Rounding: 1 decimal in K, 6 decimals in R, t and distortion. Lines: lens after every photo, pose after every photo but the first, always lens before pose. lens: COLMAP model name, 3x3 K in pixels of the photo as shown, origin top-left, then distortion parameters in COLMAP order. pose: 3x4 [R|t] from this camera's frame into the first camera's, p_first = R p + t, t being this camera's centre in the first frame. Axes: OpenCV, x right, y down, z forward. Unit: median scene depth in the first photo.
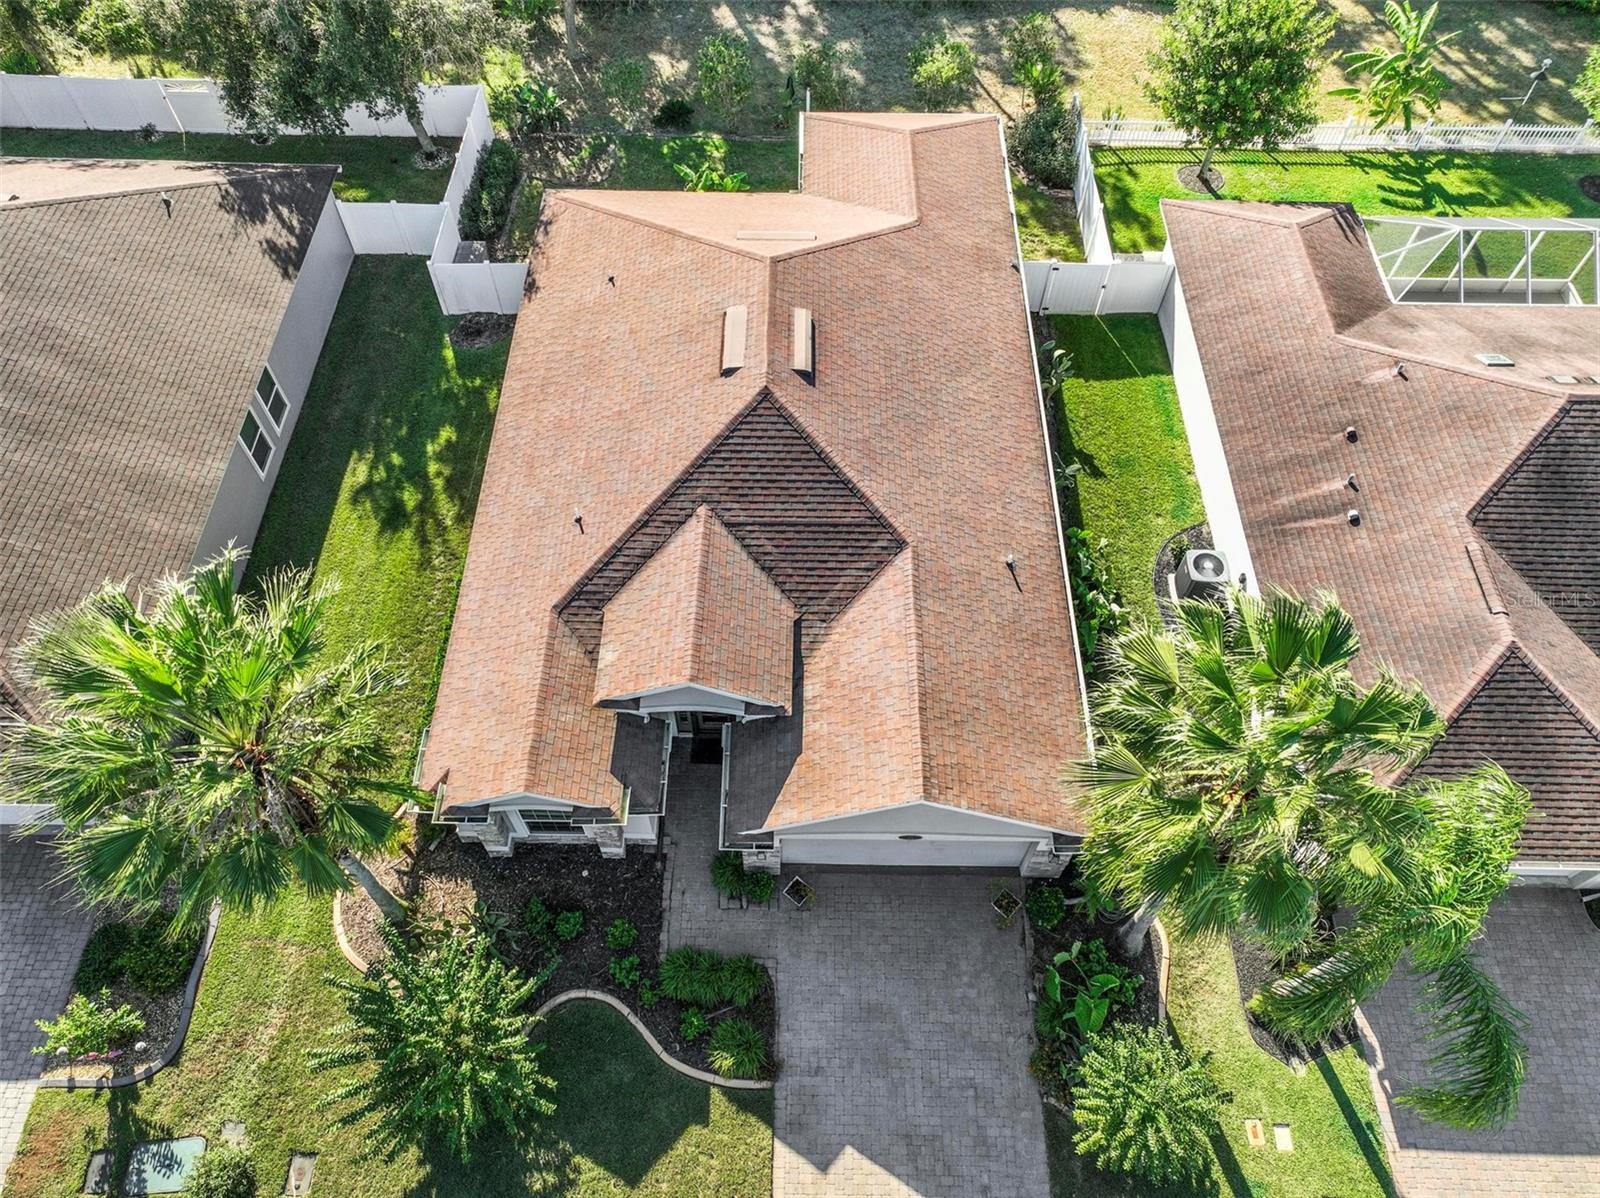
lens RADIAL K [[1128.5, 0, 798.5], [0, 1128.5, 600.4], [0, 0, 1]] dist [-0.002162, 0.020909]
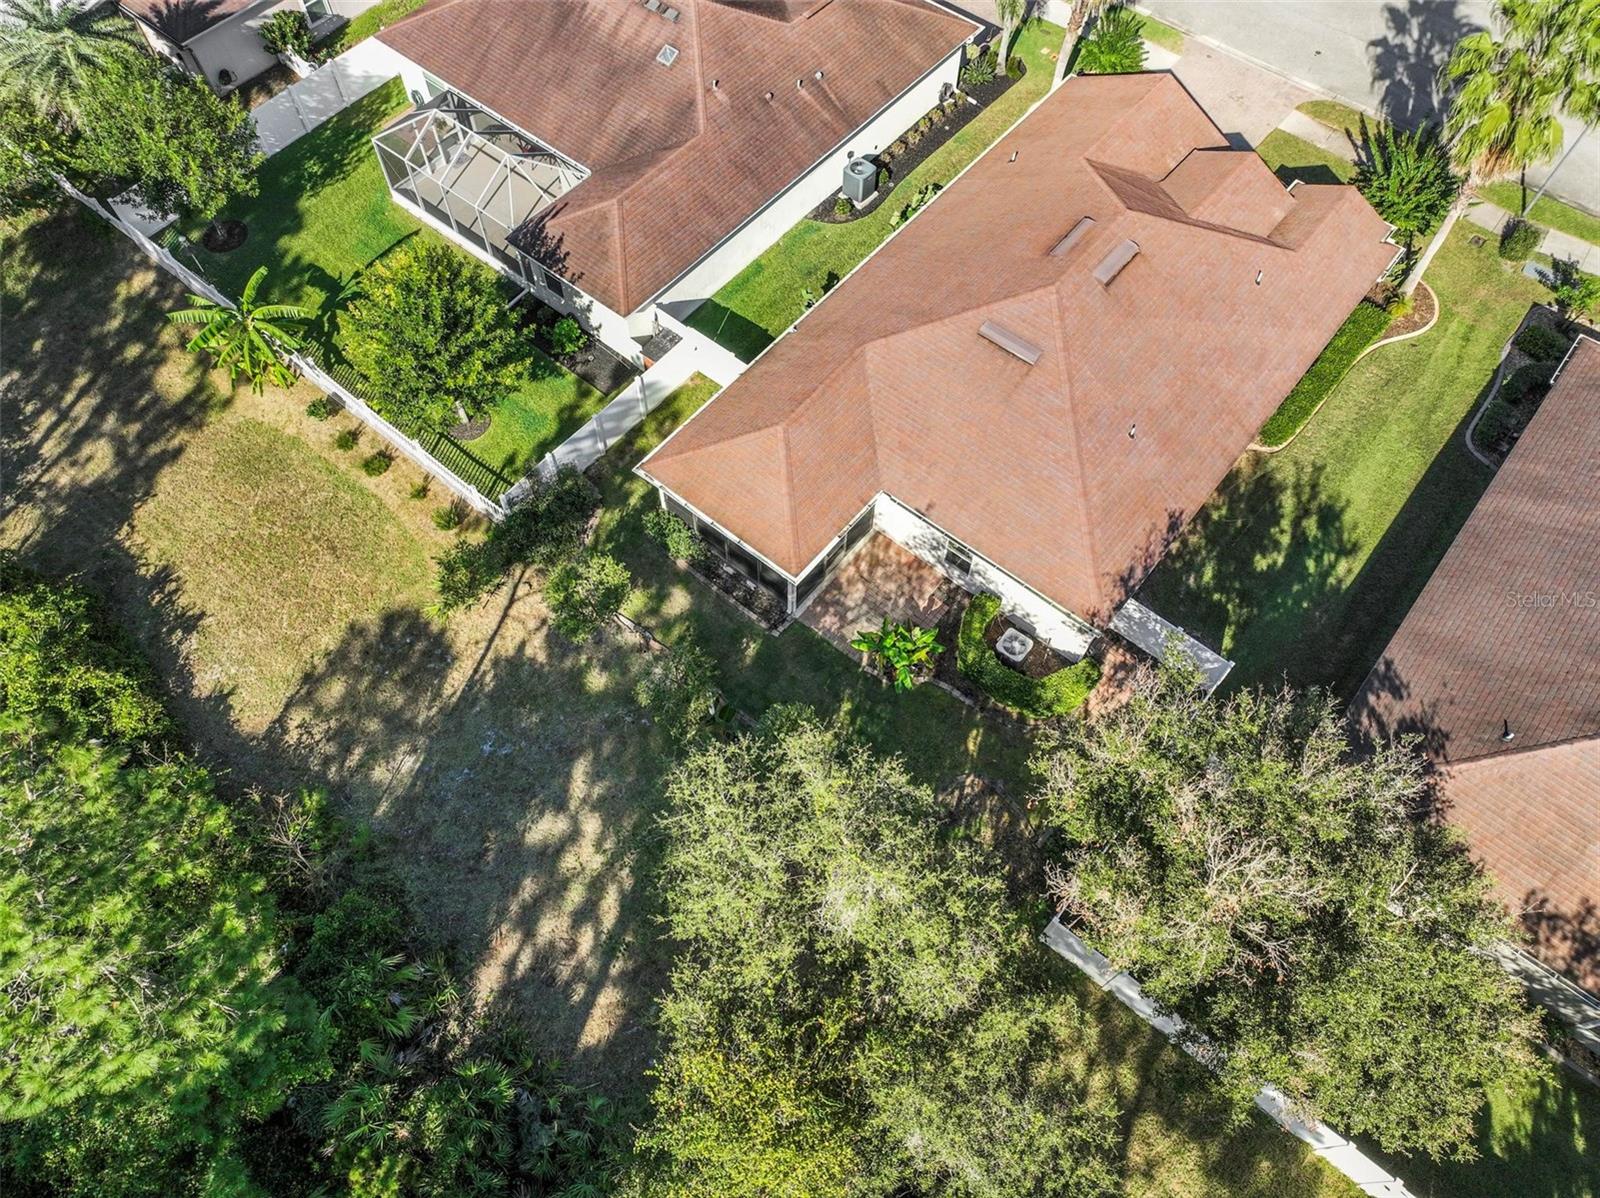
lens RADIAL K [[1128.5, 0, 798.5], [0, 1128.5, 600.4], [0, 0, 1]] dist [-0.002162, 0.020909]
pose [[-0.780859, -0.550753, 0.294838, -0.308900], [0.511165, -0.291983, 0.808366, -1.324841], [-0.359123, 0.781931, 0.509524, 0.633598]]
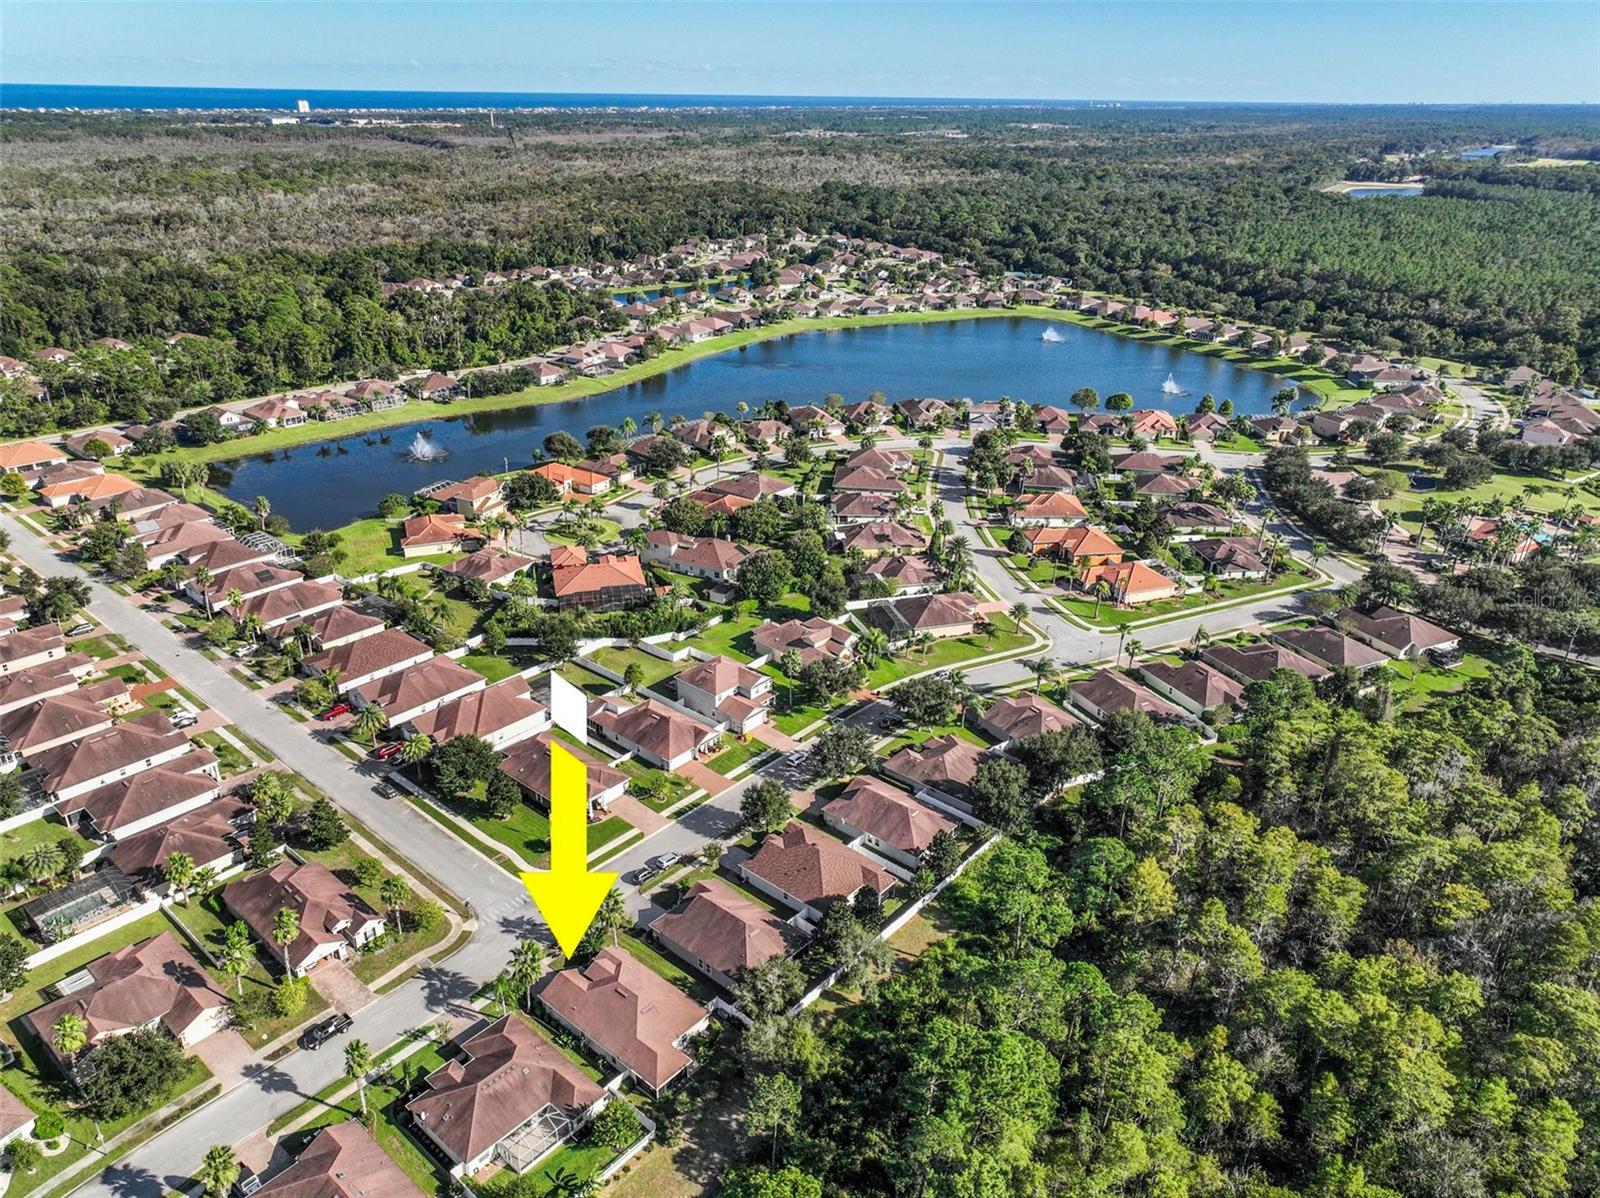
lens RADIAL K [[1118.8, 0, 800.0], [0, 1118.8, 619.3], [0, 0, 1]] dist [0.001234, 0.011214]
pose [[-0.645366, 0.313089, -0.696763, 2.384848], [-0.648197, 0.258146, 0.716380, -4.595878], [0.404158, 0.913967, 0.036345, -0.522831]]
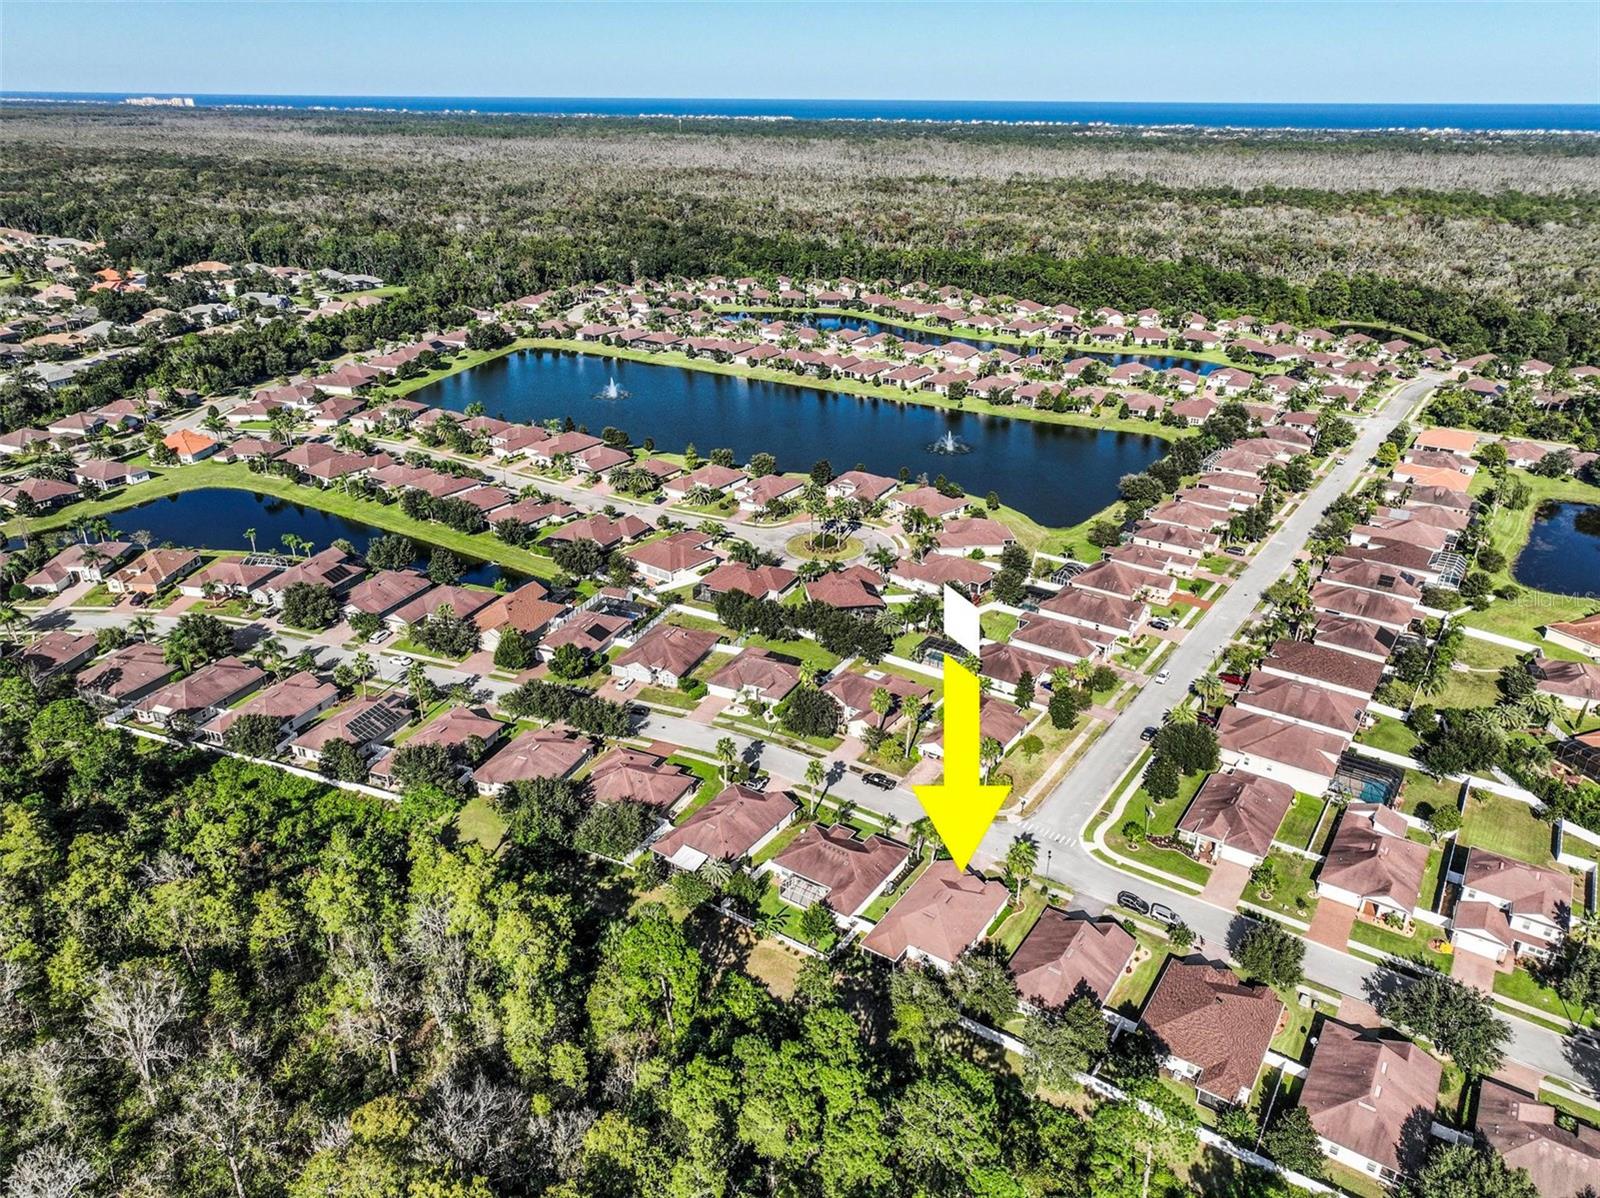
lens RADIAL K [[1125.3, 0, 799.2], [0, 1125.3, 601.7], [0, 0, 1]] dist [0.003215, 0.010069]
pose [[-0.835714, -0.240215, 0.493841, -1.813779], [0.451146, 0.212440, 0.866797, -5.607923], [-0.313129, 0.947189, -0.069167, 0.058258]]
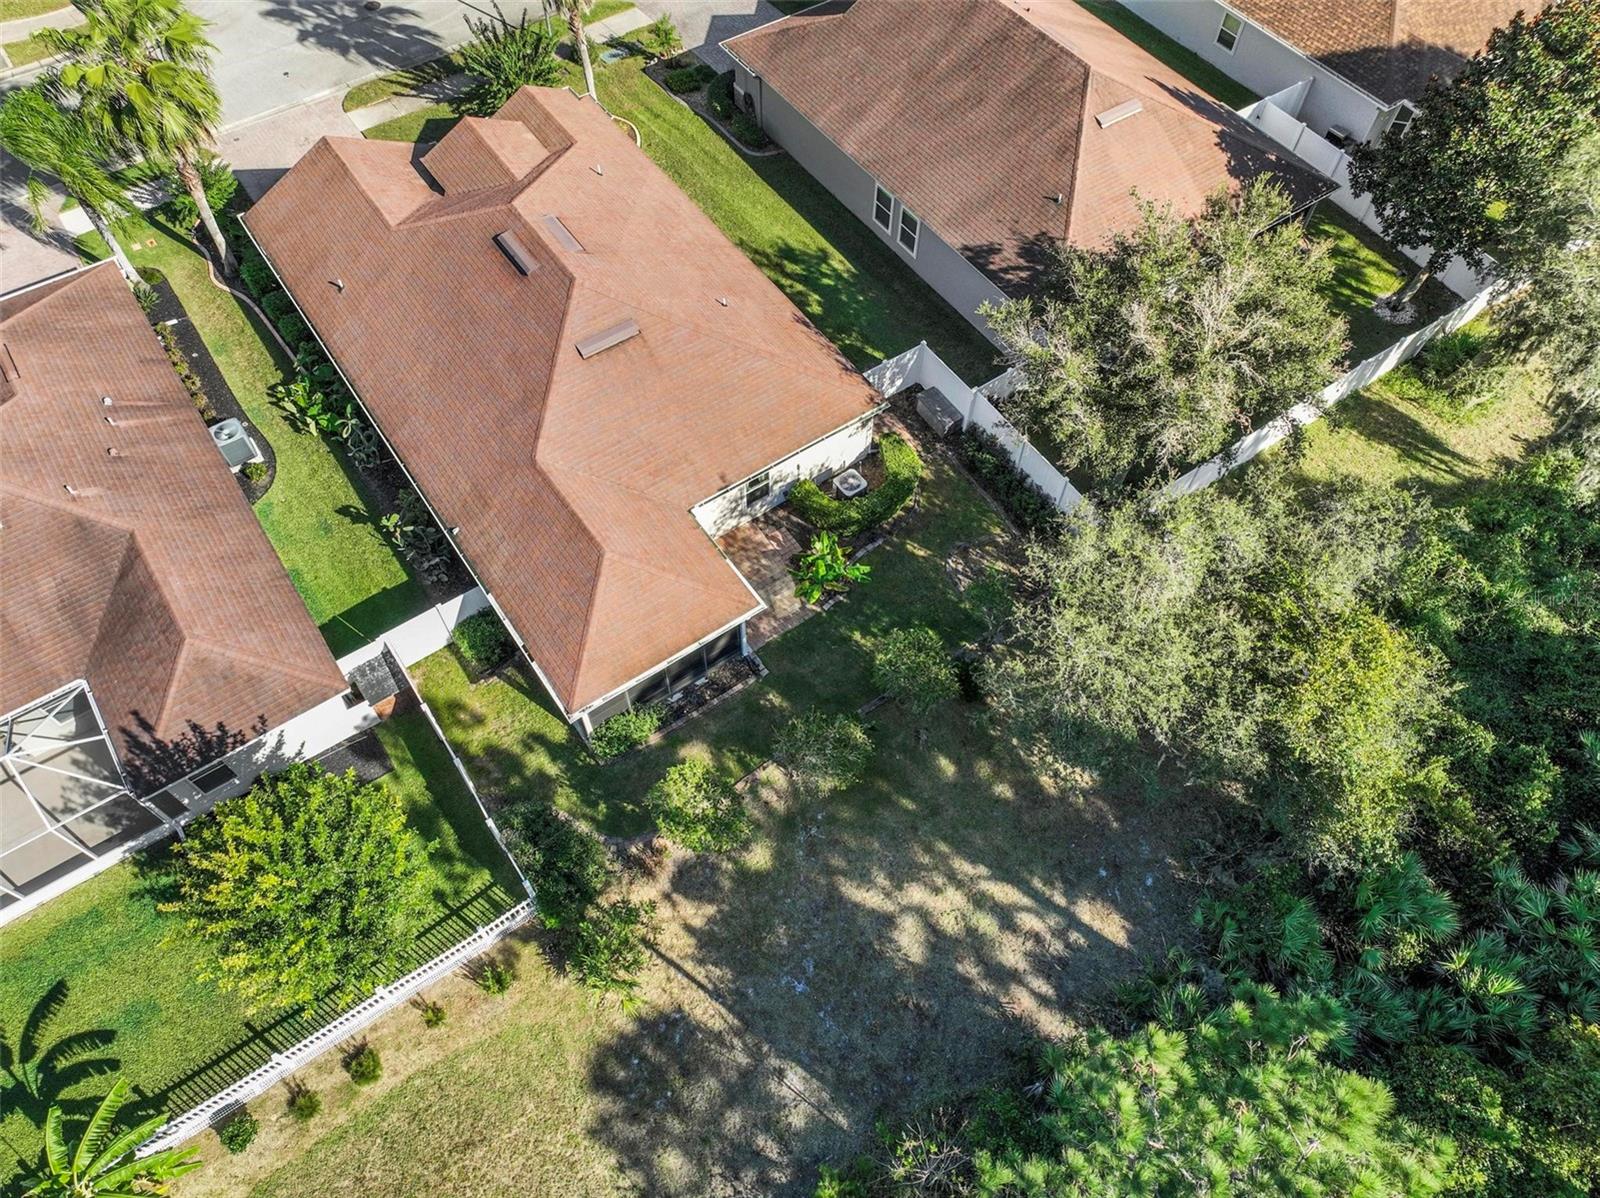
lens RADIAL K [[1128.5, 0, 798.5], [0, 1128.5, 600.4], [0, 0, 1]] dist [-0.002162, 0.020909]
pose [[-0.812252, 0.483083, -0.326921, 0.309940], [-0.497640, -0.281511, 0.820430, -1.347148], [0.304304, 0.829085, 0.469059, 0.668120]]
